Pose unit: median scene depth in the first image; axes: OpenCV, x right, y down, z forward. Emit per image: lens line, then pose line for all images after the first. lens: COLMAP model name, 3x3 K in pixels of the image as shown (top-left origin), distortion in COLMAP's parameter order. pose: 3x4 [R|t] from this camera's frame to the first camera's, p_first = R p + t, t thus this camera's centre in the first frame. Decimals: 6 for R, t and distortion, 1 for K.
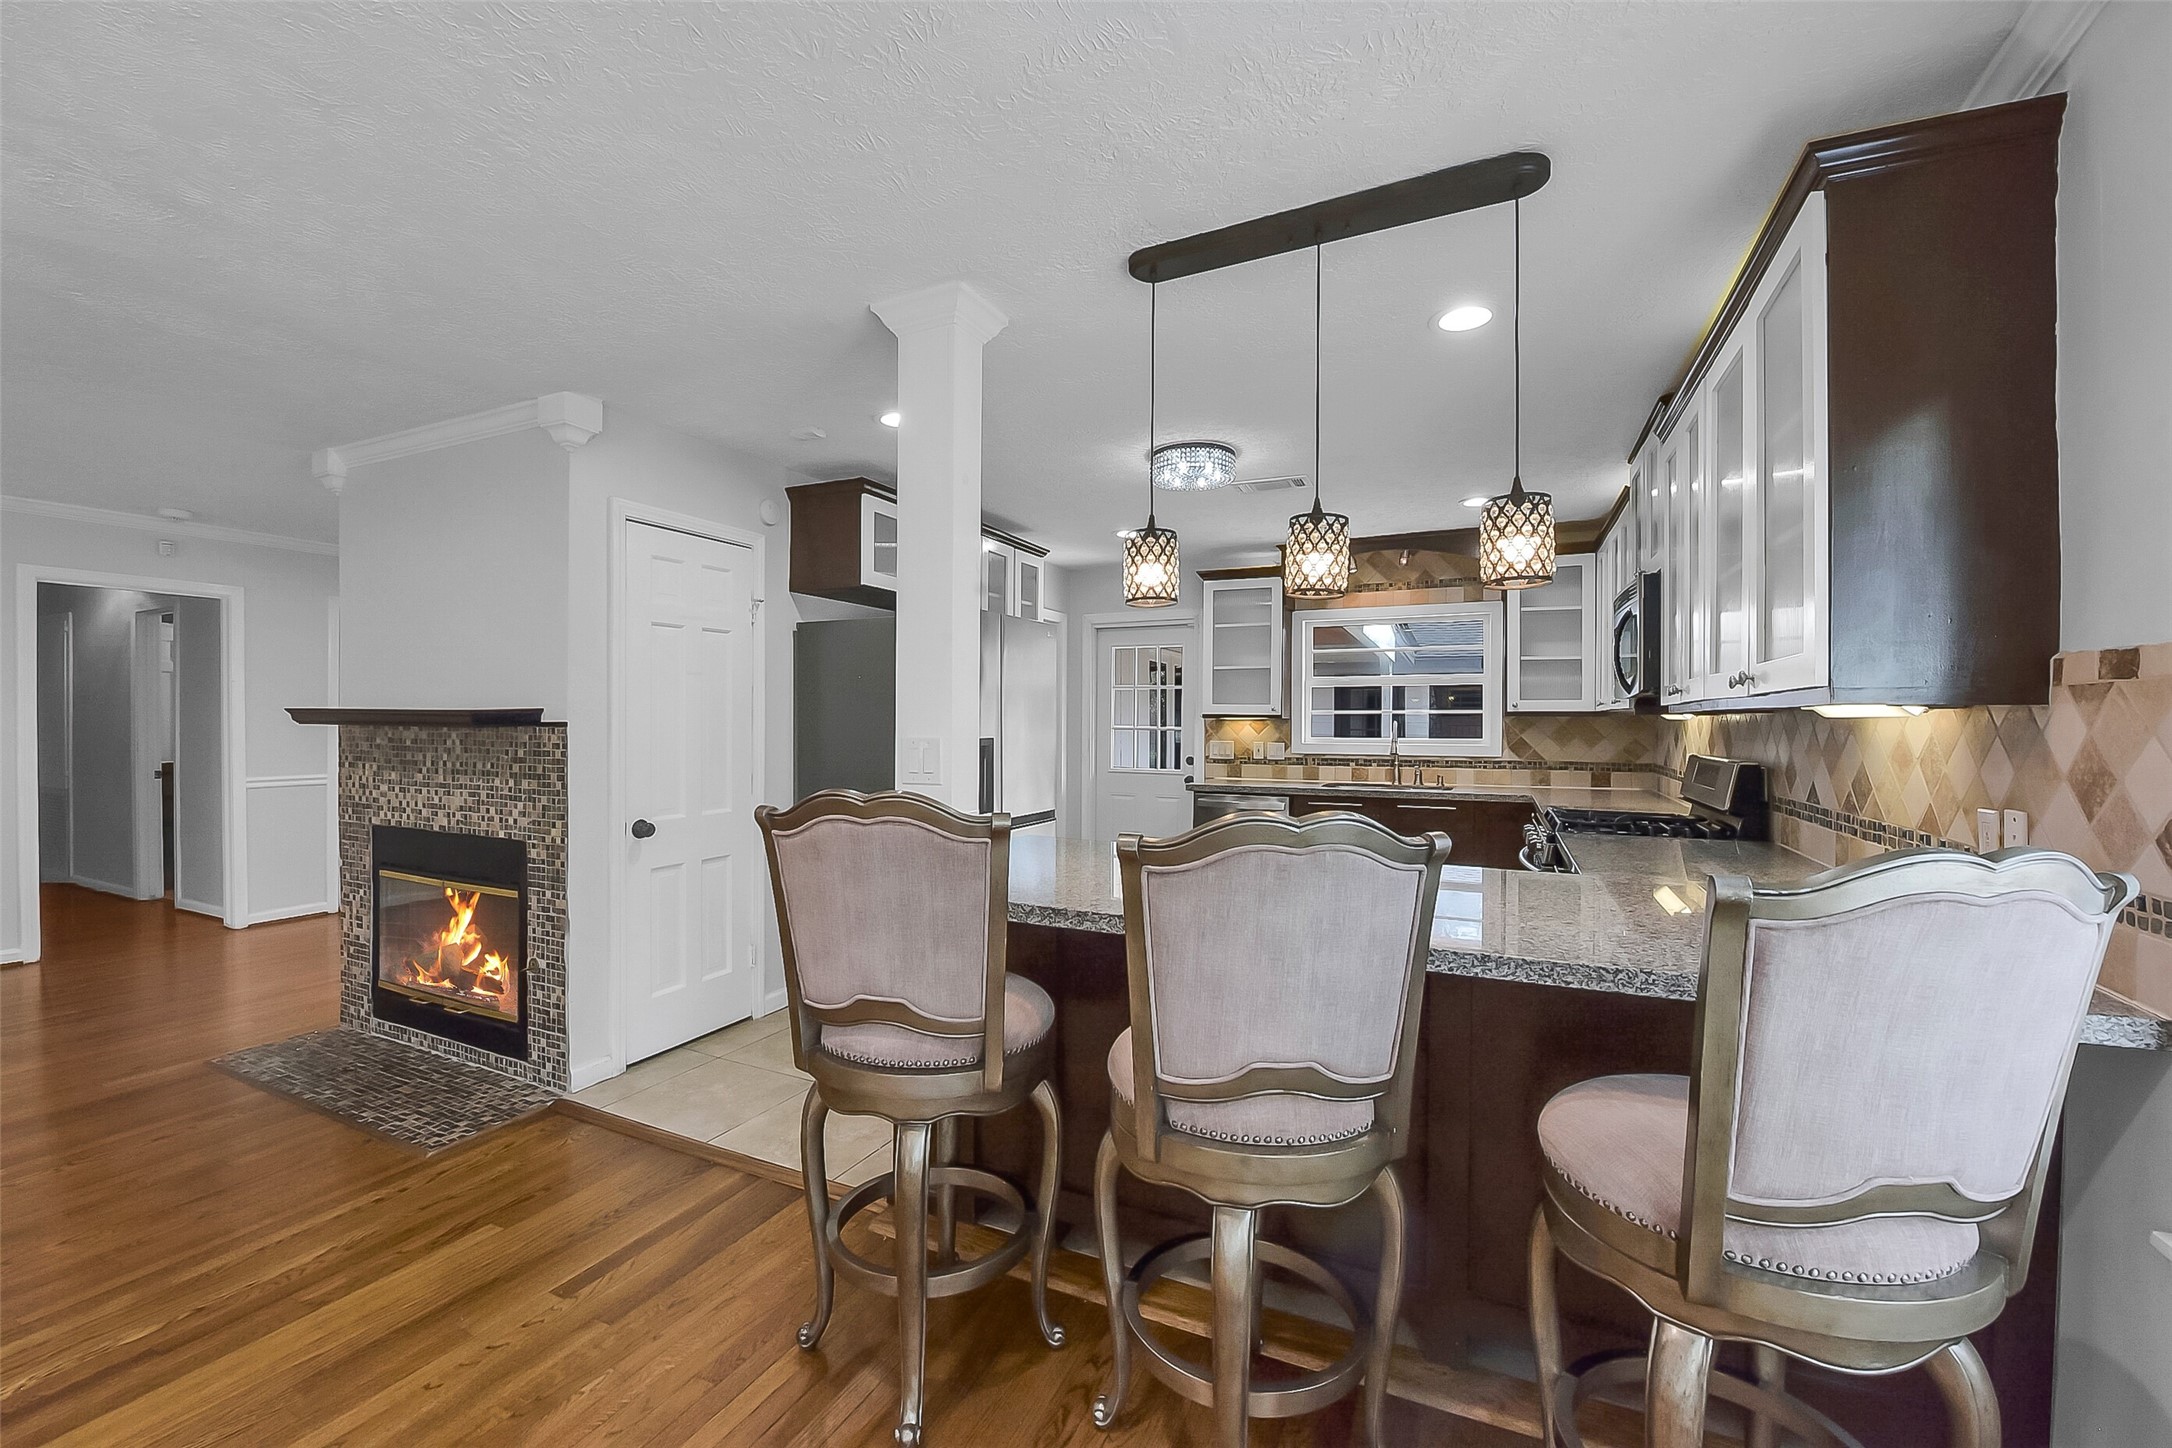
lens RADIAL K [[887.3, 0, 1064.8], [0, 887.3, 731.2], [0, 0, 1]] dist [-0.013318, 0.000058]
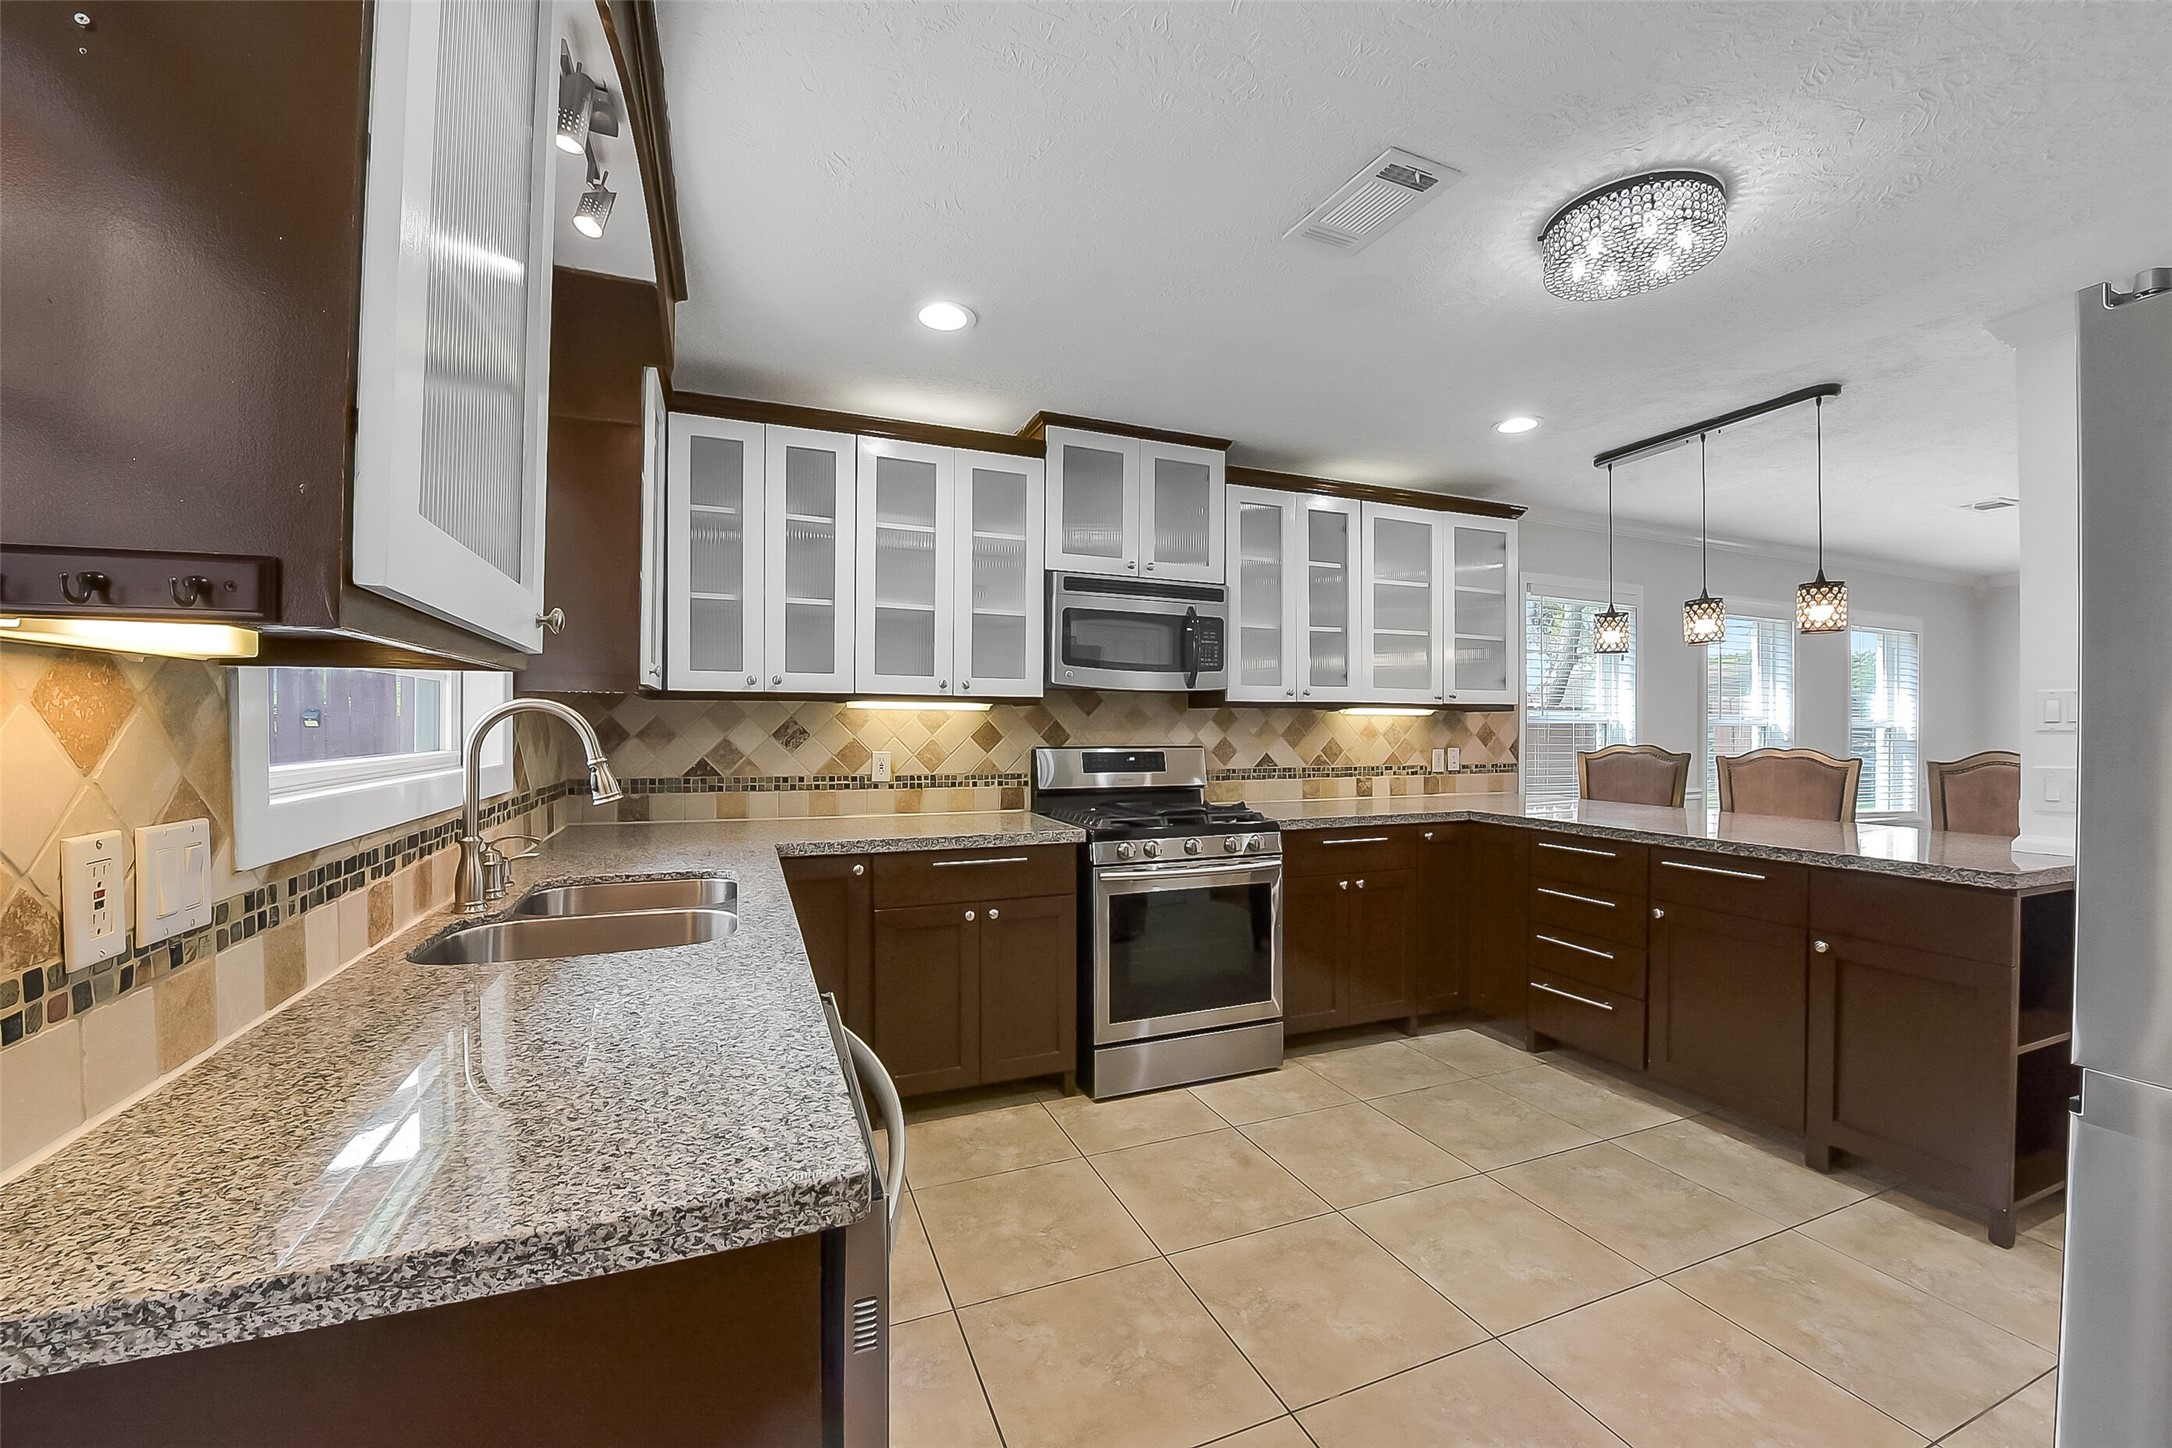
lens RADIAL K [[843.2, 0, 1086.0], [0, 843.2, 724.0], [0, 0, 1]] dist [-0.001792, -0.000090]
pose [[-0.749701, 0.003145, 0.661769, 0.040913], [0.004468, 0.999990, 0.000310, 0.000760], [-0.661761, 0.003190, -0.749708, 1.127647]]
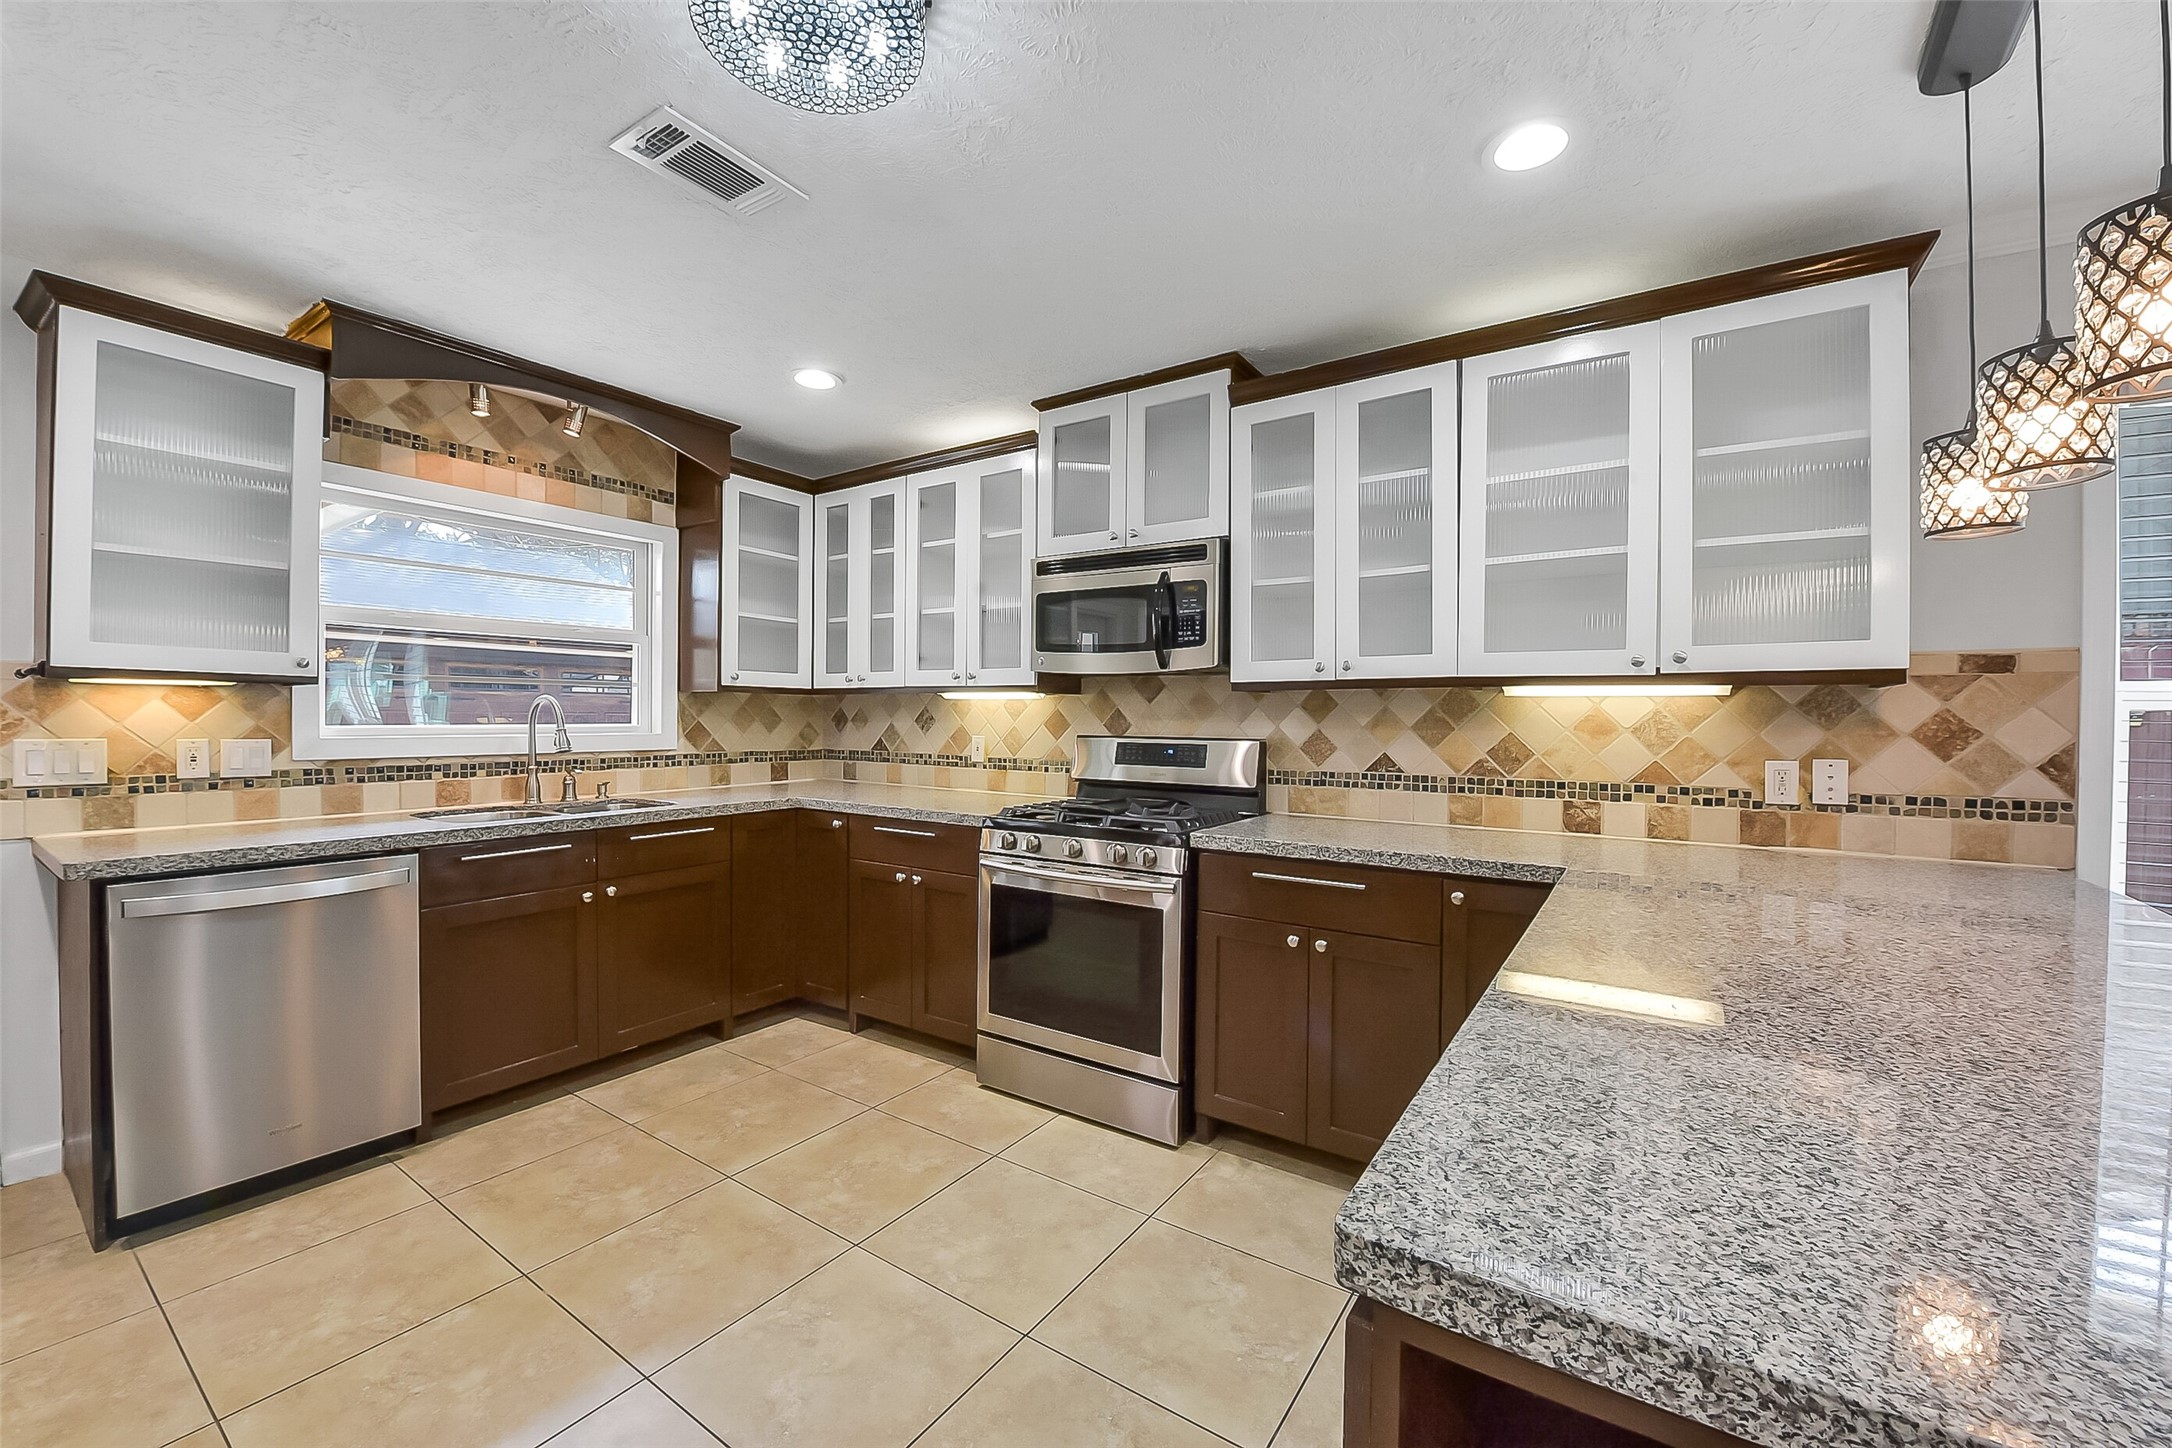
lens RADIAL K [[857.5, 0, 1095.0], [0, 857.5, 718.3], [0, 0, 1]] dist [-0.013762, -0.000072]
pose [[0.135950, -0.004996, 0.990703, -0.139138], [0.004012, 0.999982, 0.004492, 0.002623], [-0.990708, 0.003364, 0.135968, 0.580462]]
